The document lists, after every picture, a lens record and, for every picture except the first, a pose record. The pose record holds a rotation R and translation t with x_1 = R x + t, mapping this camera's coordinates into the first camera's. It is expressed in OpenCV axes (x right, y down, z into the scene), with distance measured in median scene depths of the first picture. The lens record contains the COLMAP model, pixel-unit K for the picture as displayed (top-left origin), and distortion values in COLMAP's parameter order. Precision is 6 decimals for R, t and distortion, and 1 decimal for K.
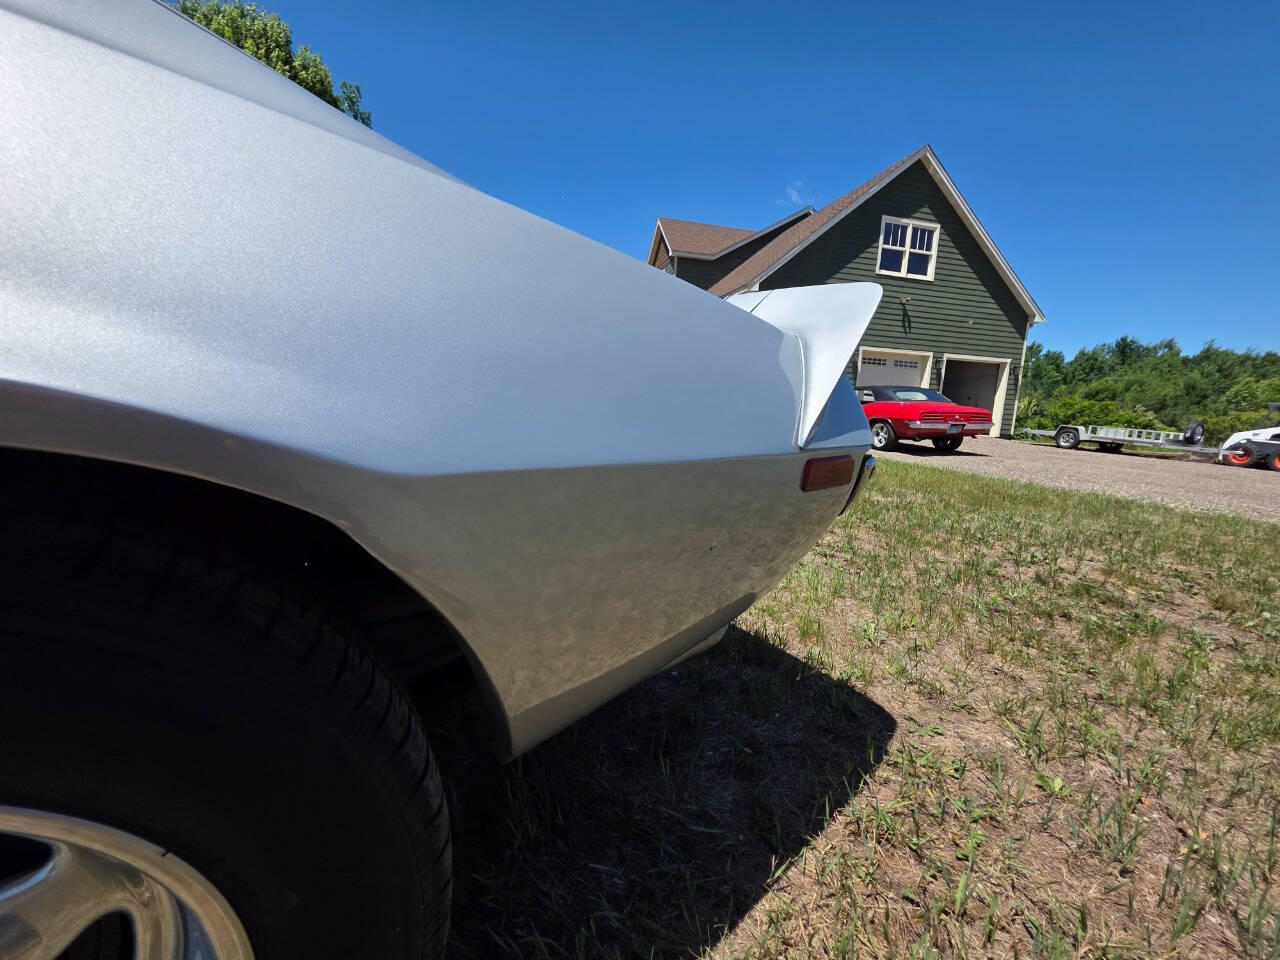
lens RADIAL K [[511.2, 0, 635.6], [0, 511.2, 470.5], [0, 0, 1]] dist [0.000019, 0.001075]
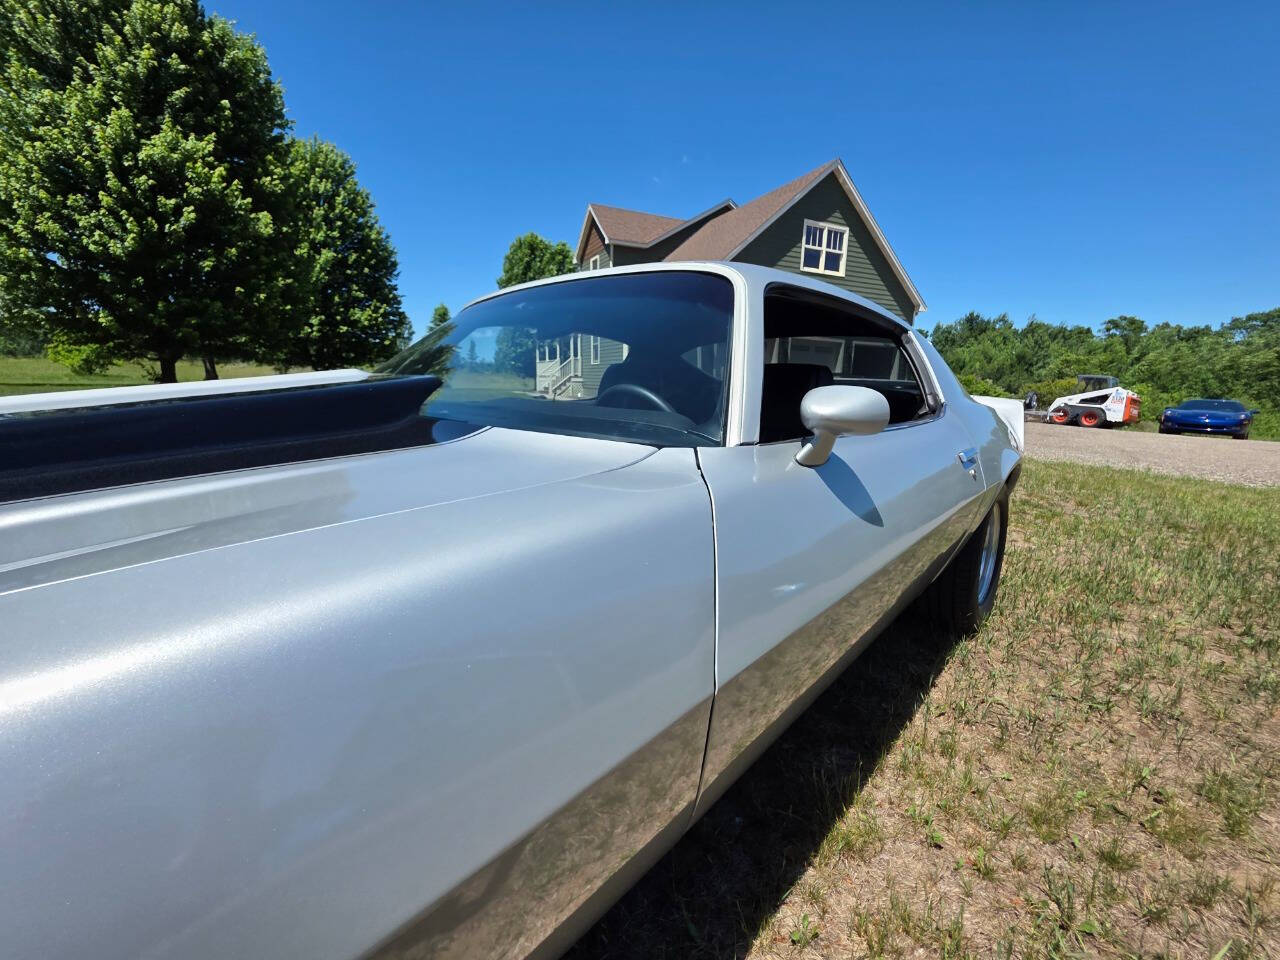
lens RADIAL K [[511.2, 0, 648.0], [0, 511.2, 479.7], [0, 0, 1]] dist [0.000019, 0.001075]
pose [[0.978801, -0.066610, 0.193681, -0.118746], [0.054924, 0.996366, 0.065097, -0.008901], [-0.197313, -0.053079, 0.978903, -0.083578]]
